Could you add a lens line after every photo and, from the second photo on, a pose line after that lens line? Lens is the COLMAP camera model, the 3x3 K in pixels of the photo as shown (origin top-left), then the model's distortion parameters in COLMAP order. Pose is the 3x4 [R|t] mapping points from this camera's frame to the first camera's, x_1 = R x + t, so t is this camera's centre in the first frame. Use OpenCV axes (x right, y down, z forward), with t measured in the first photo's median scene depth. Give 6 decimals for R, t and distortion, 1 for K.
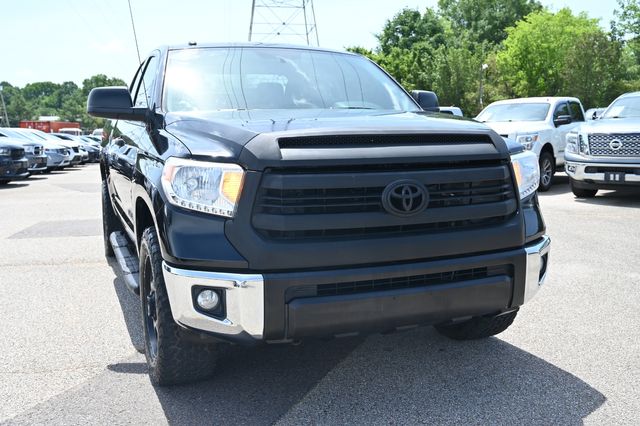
lens RADIAL K [[645.7, 0, 312.1], [0, 645.7, 211.8], [0, 0, 1]] dist [0.001417, 0.034389]
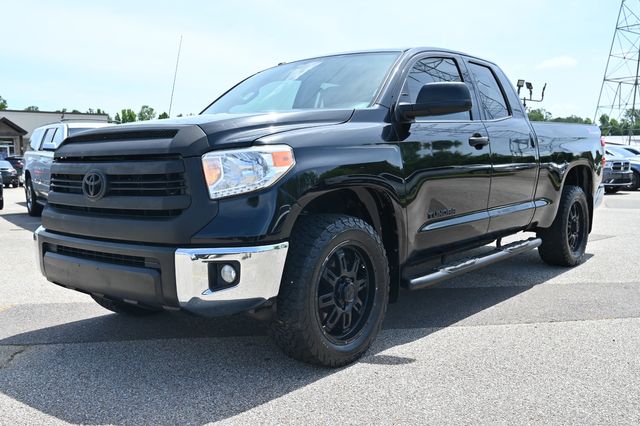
lens RADIAL K [[617.8, 0, 312.3], [0, 617.8, 212.8], [0, 0, 1]] dist [-0.003743, 0.004453]
pose [[0.470507, 0.078314, -0.878914, 1.260257], [-0.100092, 0.994362, 0.035019, -0.047329], [0.876701, 0.071495, 0.475693, 0.765652]]
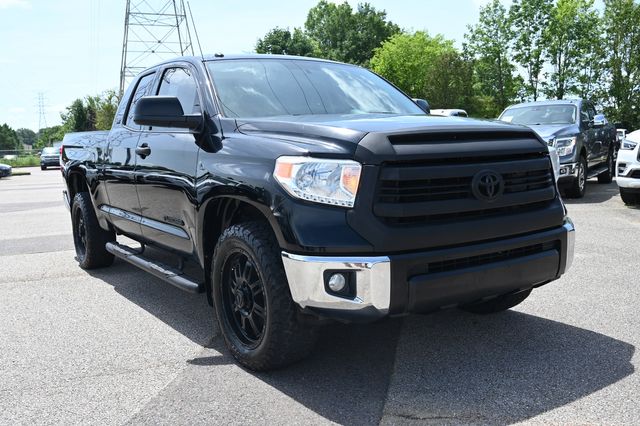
lens RADIAL K [[630.5, 0, 304.5], [0, 630.5, 214.5], [0, 0, 1]] dist [-0.002856, 0.002054]
pose [[0.979916, -0.042438, 0.194843, -0.379491], [0.045922, 0.998855, -0.013393, 0.028905], [-0.194051, 0.022071, 0.980743, -0.047849]]
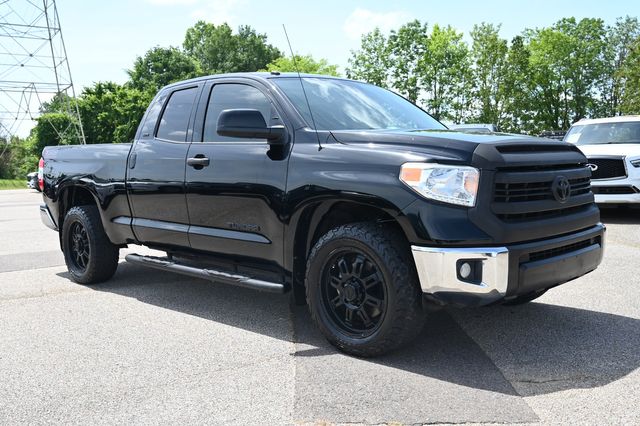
lens RADIAL K [[648.0, 0, 300.3], [0, 648.0, 204.4], [0, 0, 1]] dist [-0.004222, 0.014380]
pose [[0.921051, -0.036389, 0.387737, -0.868802], [0.062819, 0.996469, -0.055705, 0.051190], [-0.384341, 0.075664, 0.920085, -0.070312]]
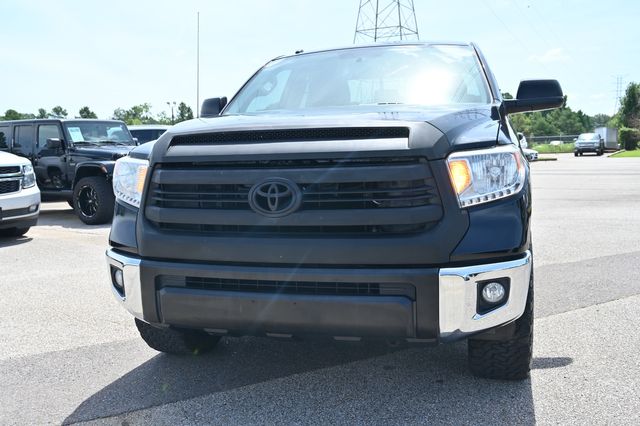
lens RADIAL K [[617.8, 0, 312.3], [0, 617.8, 212.8], [0, 0, 1]] dist [-0.003743, 0.004453]
pose [[0.784159, 0.054140, -0.618194, 0.700444], [-0.057288, 0.998249, 0.014757, -0.014003], [0.617910, 0.023843, 0.785887, 0.308871]]
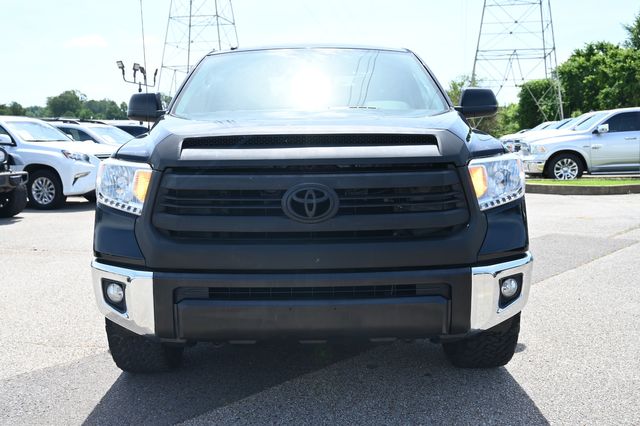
lens RADIAL K [[645.7, 0, 312.1], [0, 645.7, 211.8], [0, 0, 1]] dist [0.001417, 0.034389]
pose [[0.932585, 0.041627, -0.358543, 0.453466], [-0.043866, 0.999036, 0.001892, -0.009669], [0.358276, 0.013964, 0.933511, 0.122502]]
